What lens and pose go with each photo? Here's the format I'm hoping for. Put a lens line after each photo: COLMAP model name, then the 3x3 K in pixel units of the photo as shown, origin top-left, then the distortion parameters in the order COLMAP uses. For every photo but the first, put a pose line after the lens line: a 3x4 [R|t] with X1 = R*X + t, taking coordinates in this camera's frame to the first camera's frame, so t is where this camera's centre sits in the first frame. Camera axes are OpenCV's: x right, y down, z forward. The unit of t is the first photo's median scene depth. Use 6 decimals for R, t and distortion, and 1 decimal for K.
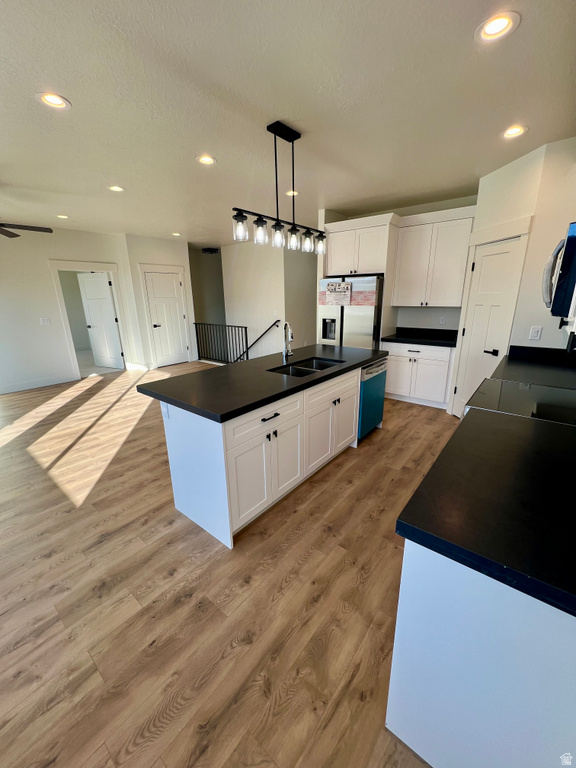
lens RADIAL K [[305.7, 0, 294.6], [0, 305.7, 382.9], [0, 0, 1]] dist [0.002608, -0.000940]
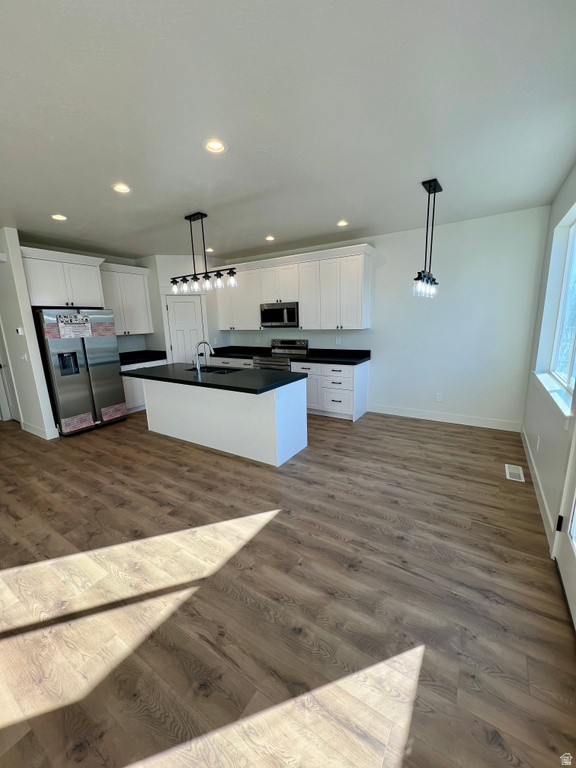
lens RADIAL K [[305.7, 0, 291.9], [0, 305.7, 381.5], [0, 0, 1]] dist [0.002608, -0.000940]
pose [[-0.109310, -0.179003, 0.977757, -1.140910], [0.310357, 0.928330, 0.204651, -0.147686], [-0.944314, 0.325824, -0.045920, 0.592848]]
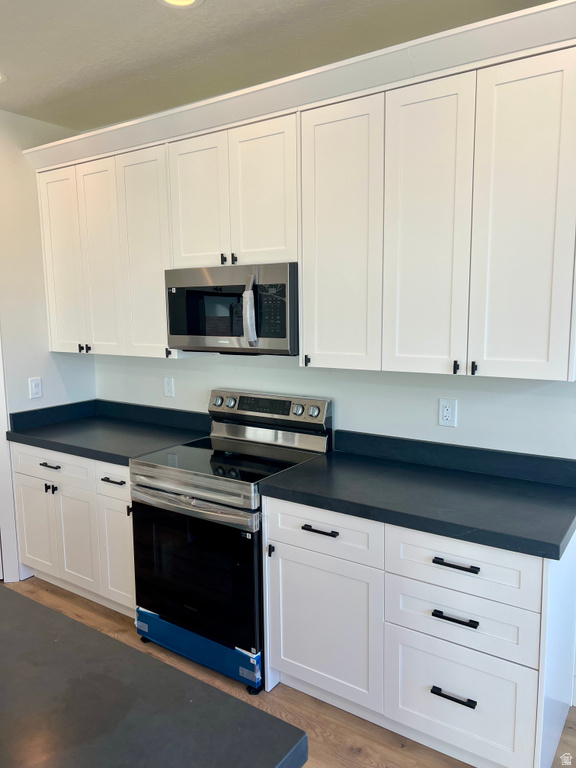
lens RADIAL K [[577.4, 0, 286.6], [0, 577.4, 384.0], [0, 0, 1]] dist [0.044275, -0.023463]
pose [[-0.070625, -0.111108, 0.991296, -0.388208], [0.294122, 0.947275, 0.127129, -0.144177], [-0.953155, 0.300541, -0.034222, 0.457766]]
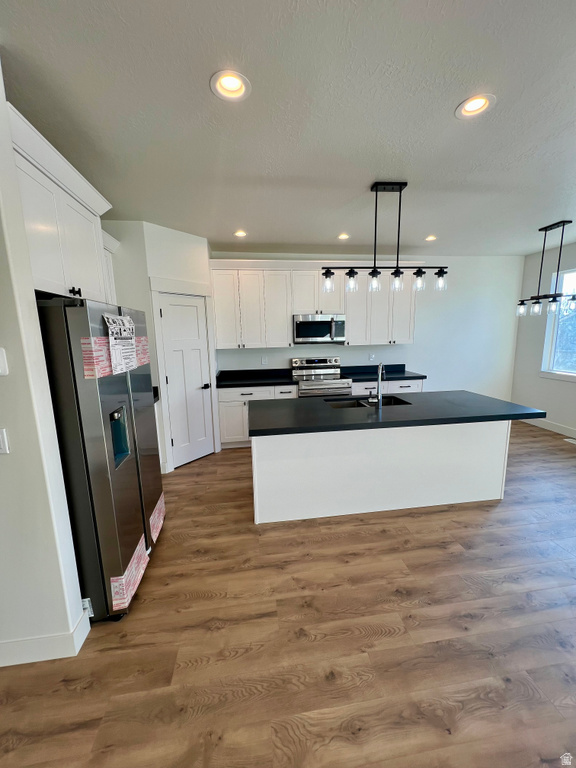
lens RADIAL K [[305.7, 0, 293.3], [0, 305.7, 380.8], [0, 0, 1]] dist [0.002608, -0.000940]
pose [[-0.725218, -0.073669, 0.684566, -0.396509], [0.229057, 0.911811, 0.340784, -0.421109], [-0.649301, 0.403947, -0.644388, 1.439991]]
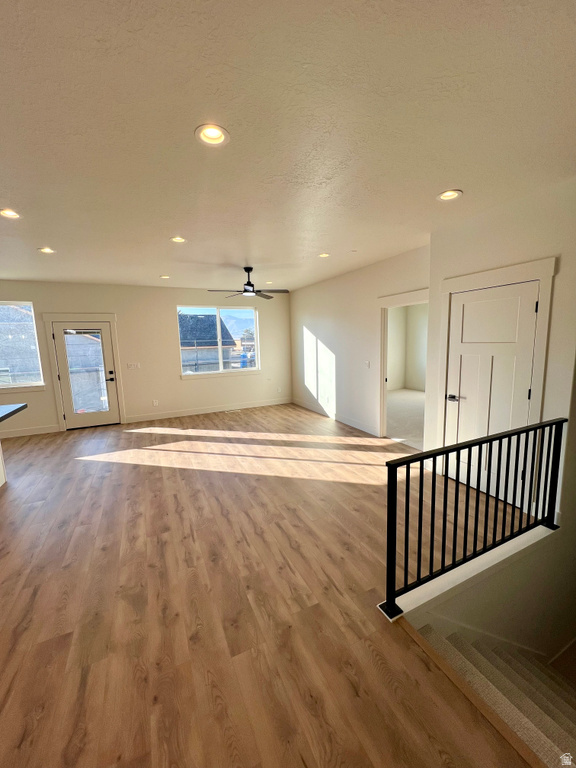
lens RADIAL K [[305.7, 0, 285.5], [0, 305.7, 383.8], [0, 0, 1]] dist [0.002608, -0.000940]
pose [[-0.447601, 0.155558, -0.880599, 0.176549], [-0.220987, 0.934968, 0.277488, -0.538318], [0.866497, 0.318805, -0.384117, 1.799025]]
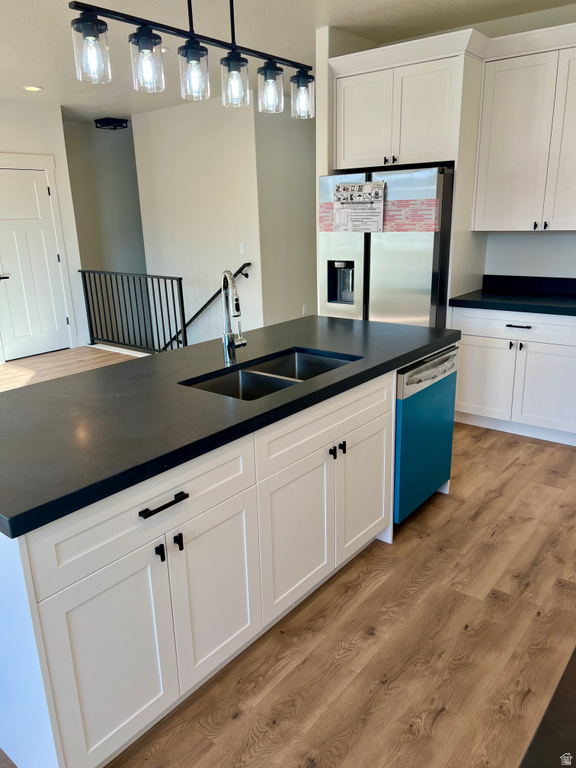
lens RADIAL K [[577.4, 0, 296.1], [0, 577.4, 387.3], [0, 0, 1]] dist [0.044275, -0.023463]
pose [[0.999867, -0.013838, -0.008610, 0.063910], [0.013962, 0.999798, 0.014454, -0.033108], [0.008409, -0.014573, 0.999858, 0.119055]]
